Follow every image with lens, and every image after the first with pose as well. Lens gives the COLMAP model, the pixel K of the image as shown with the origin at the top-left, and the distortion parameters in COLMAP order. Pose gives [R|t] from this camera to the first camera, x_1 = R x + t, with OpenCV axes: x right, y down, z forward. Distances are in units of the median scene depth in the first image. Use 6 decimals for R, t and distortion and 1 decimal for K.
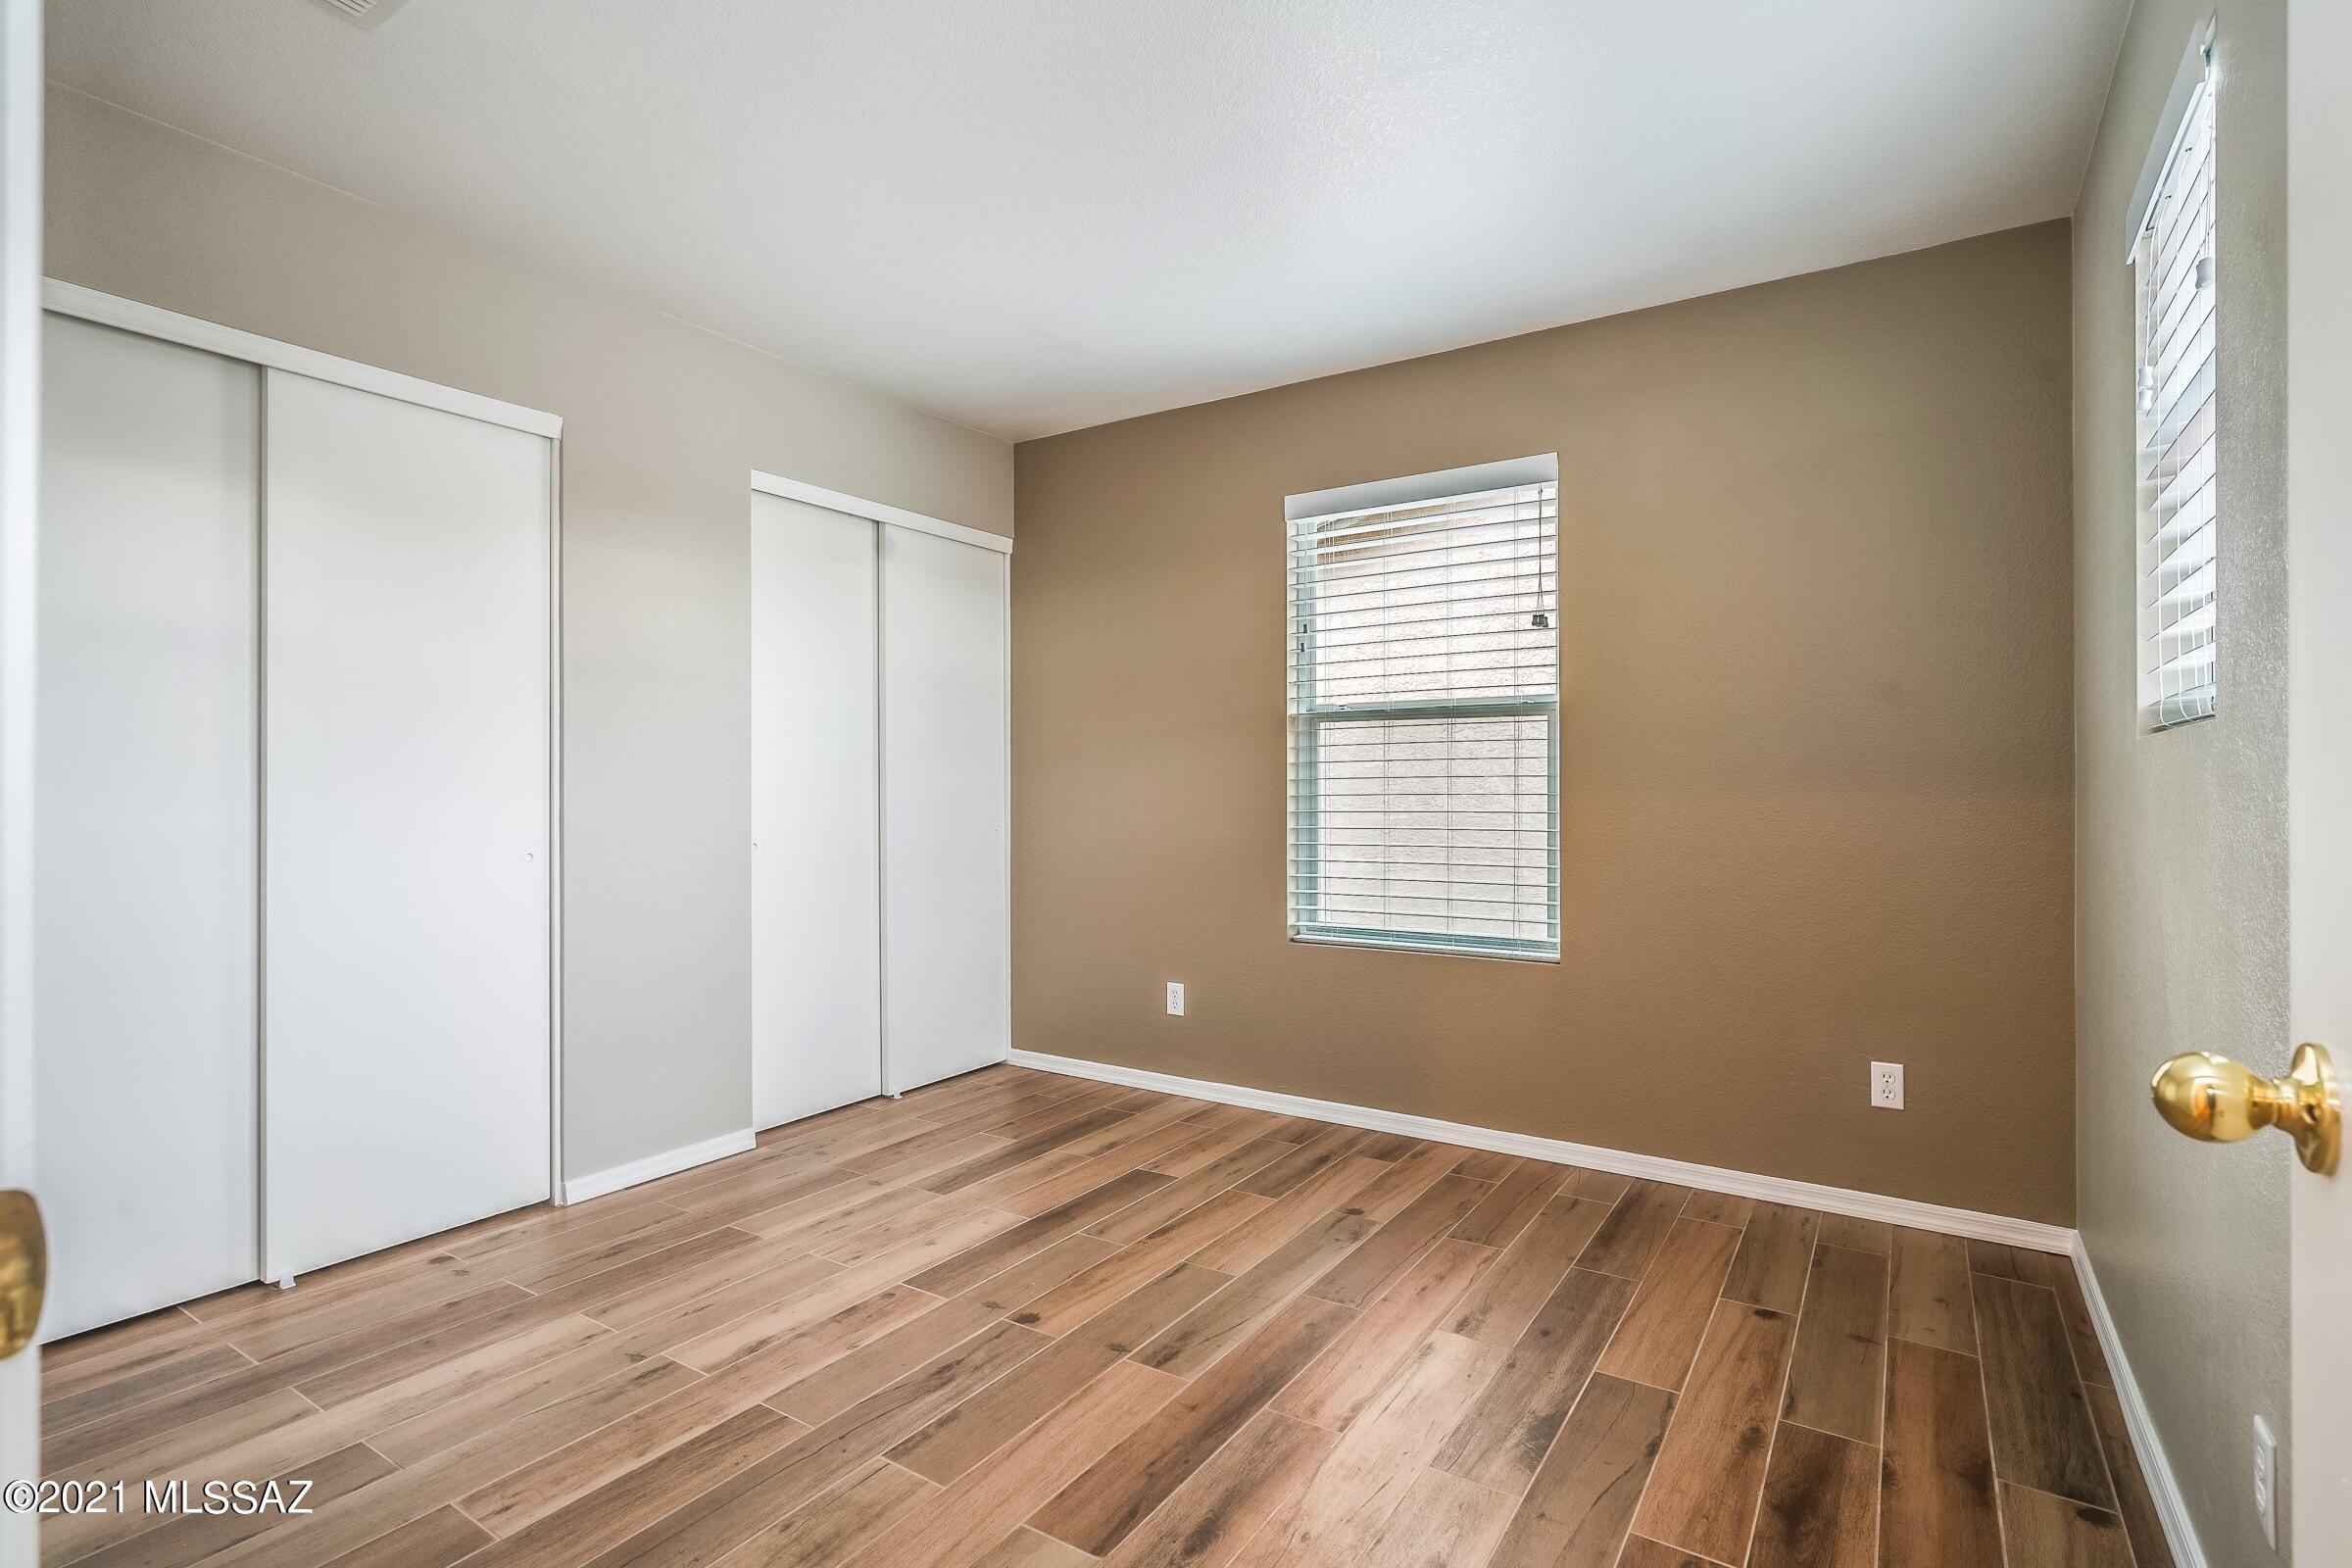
lens RADIAL K [[1136.0, 0, 1176.9], [0, 1136.0, 780.8], [0, 0, 1]] dist [-0.000952, 0.002091]
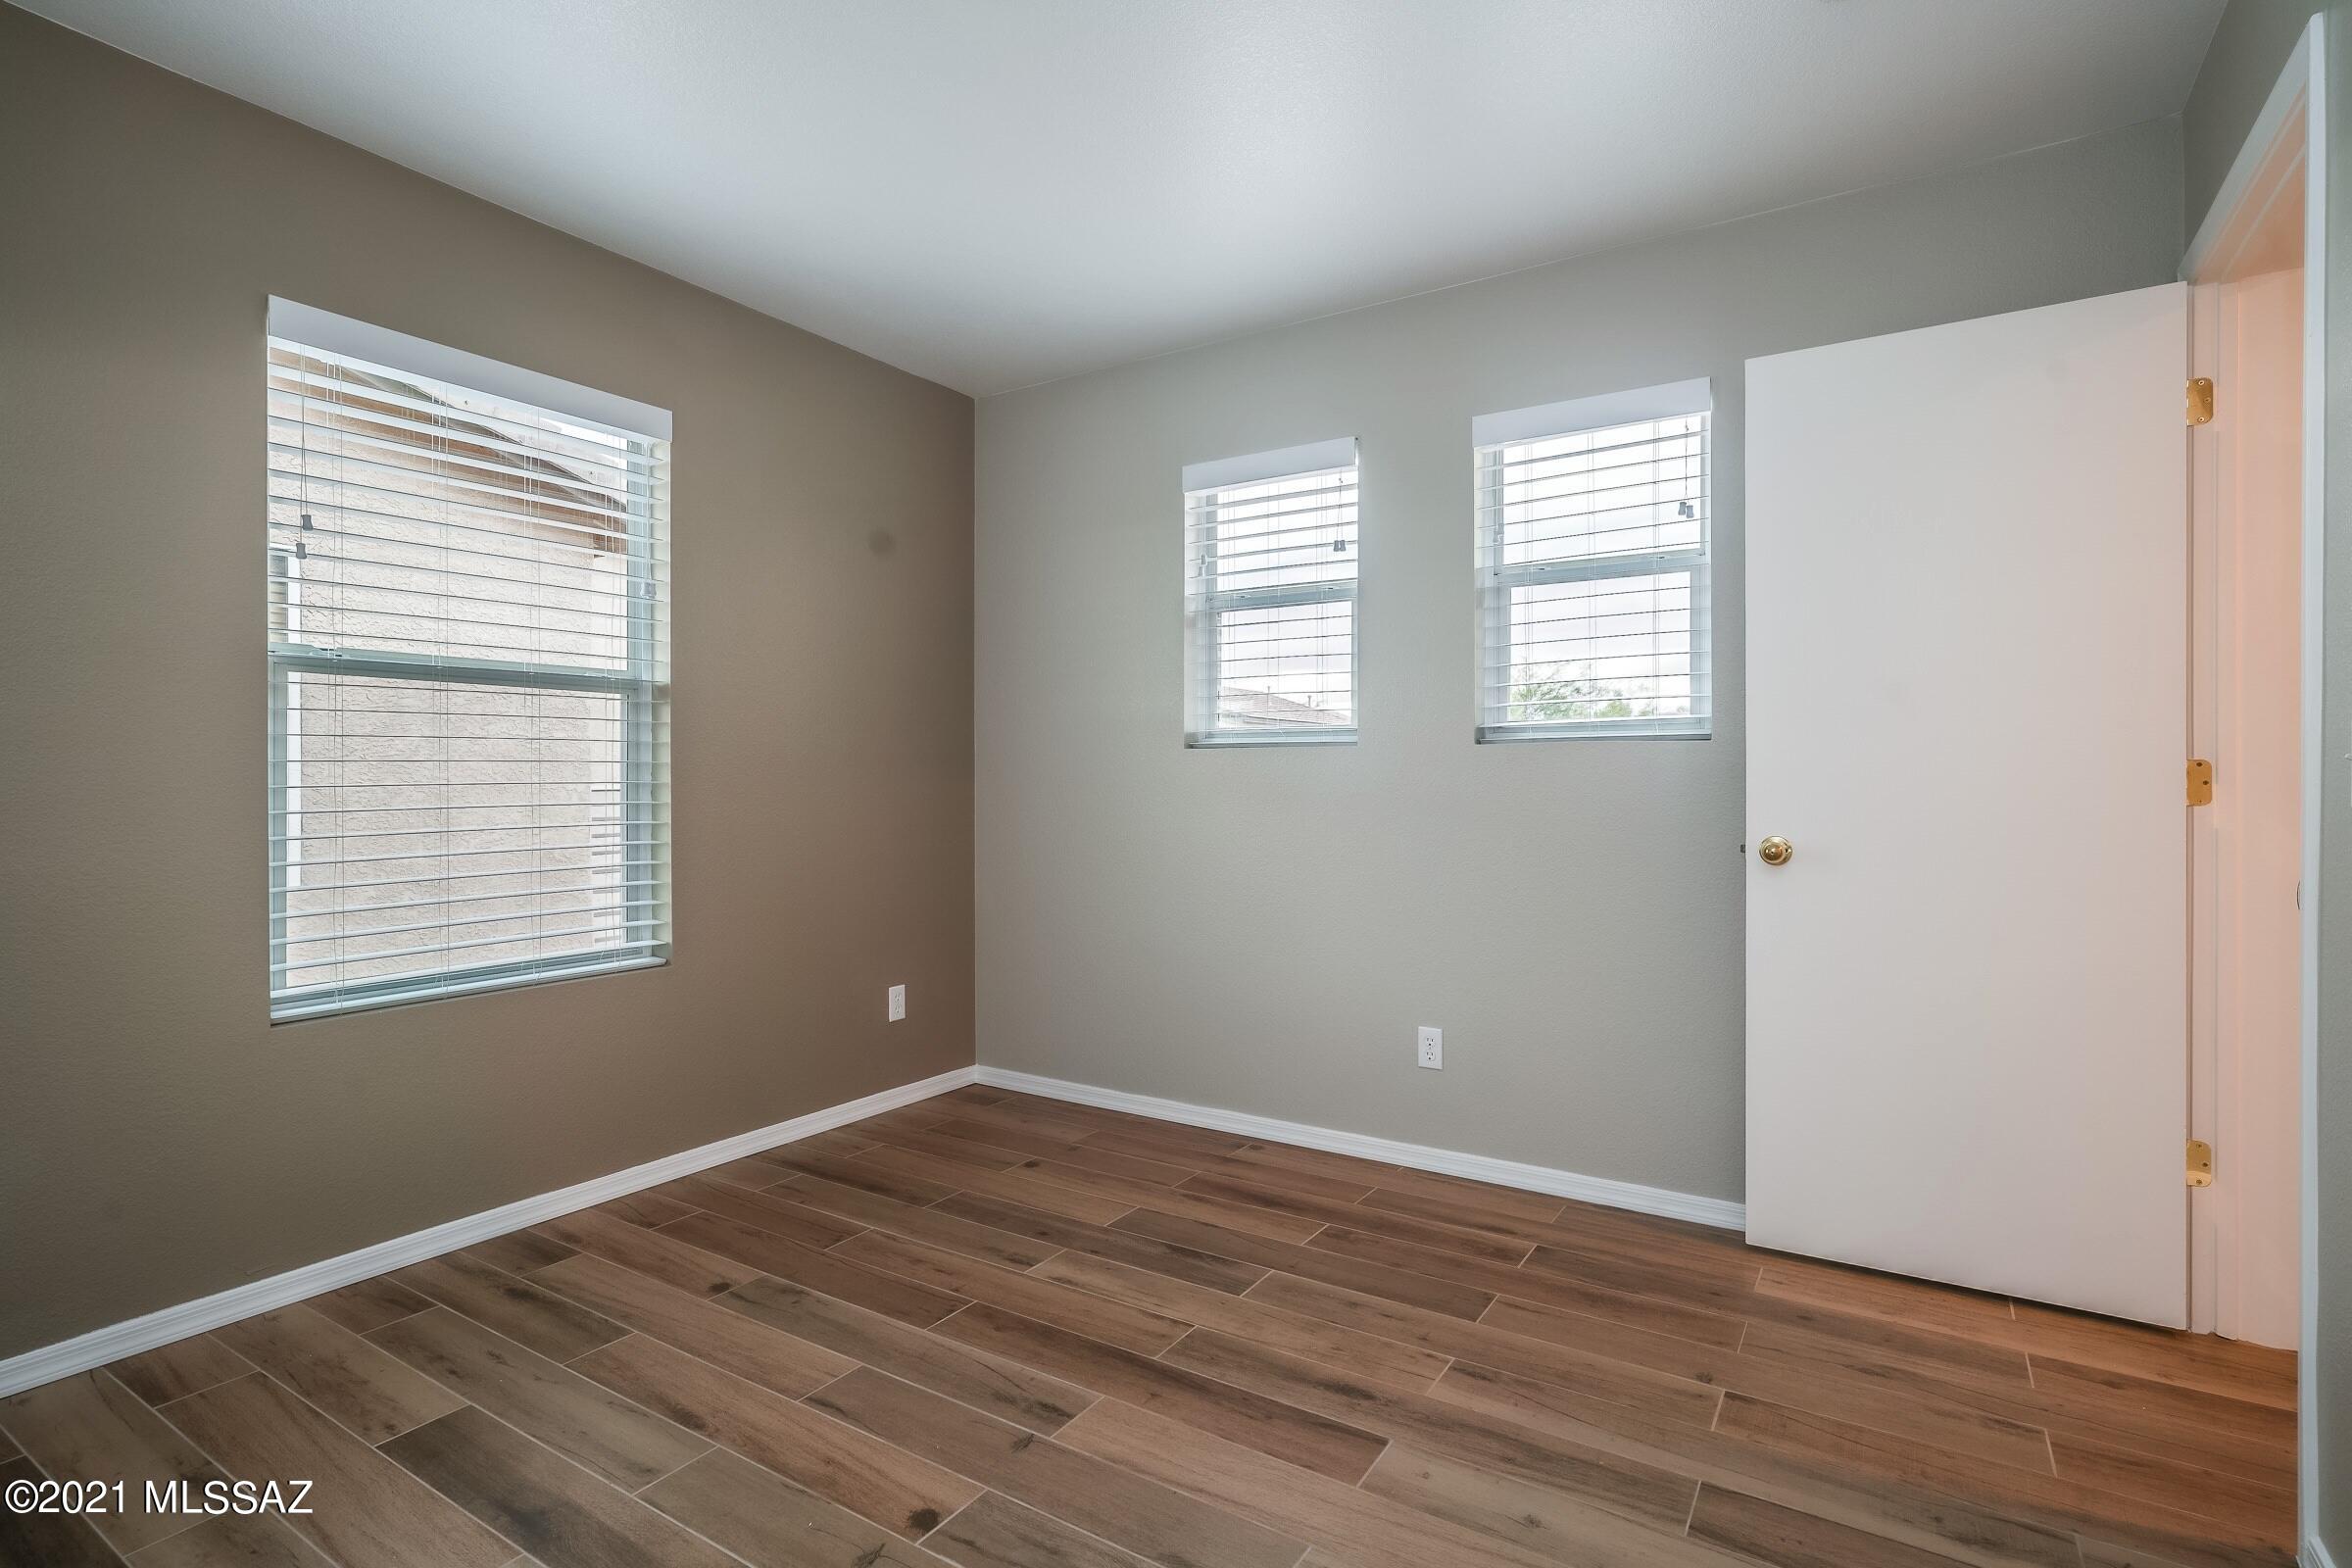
lens RADIAL K [[1132.0, 0, 1169.9], [0, 1132.0, 782.6], [0, 0, 1]] dist [0.000919, 0.001309]
pose [[-0.001193, -0.003136, 0.999994, -0.734636], [-0.005731, 0.999979, 0.003129, 0.008307], [-0.999983, -0.005728, -0.001211, 0.744165]]
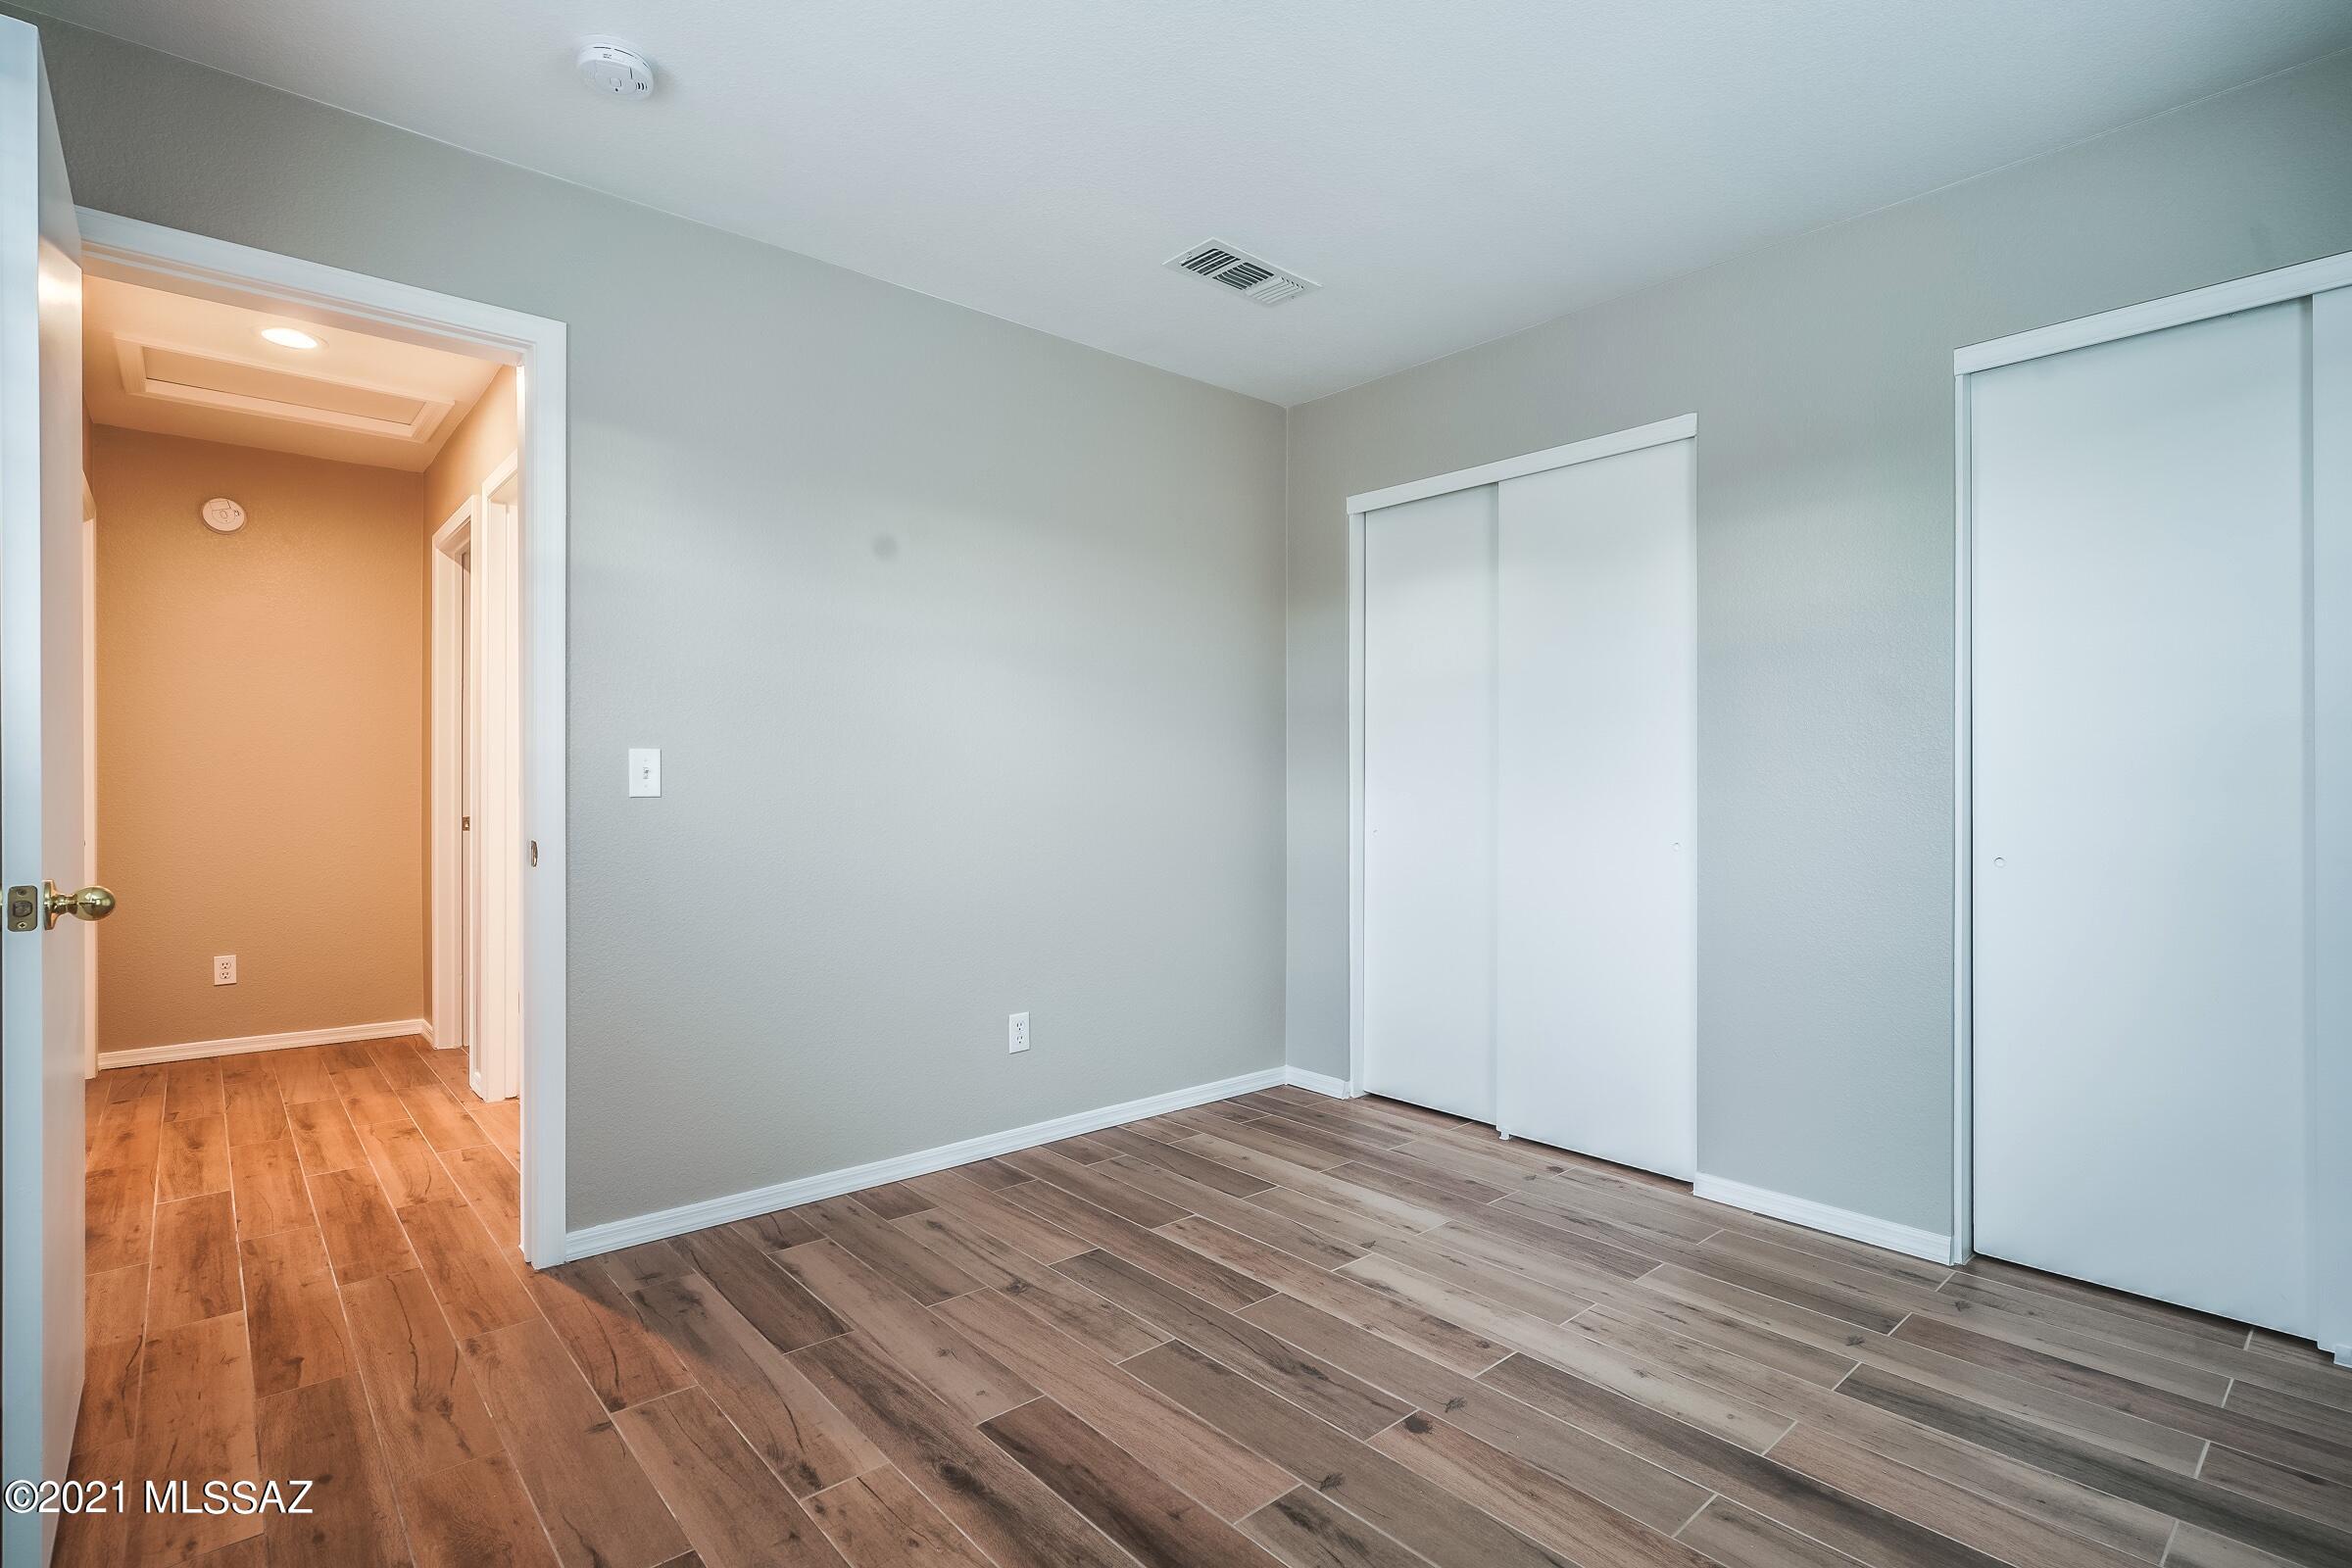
lens RADIAL K [[1136.0, 0, 1176.9], [0, 1136.0, 780.8], [0, 0, 1]] dist [-0.000952, 0.002091]
pose [[-0.269135, 0.001220, -0.963102, 0.620649], [0.005314, 0.999986, -0.000218, 0.004556], [0.963088, -0.005176, -0.269138, 0.924955]]
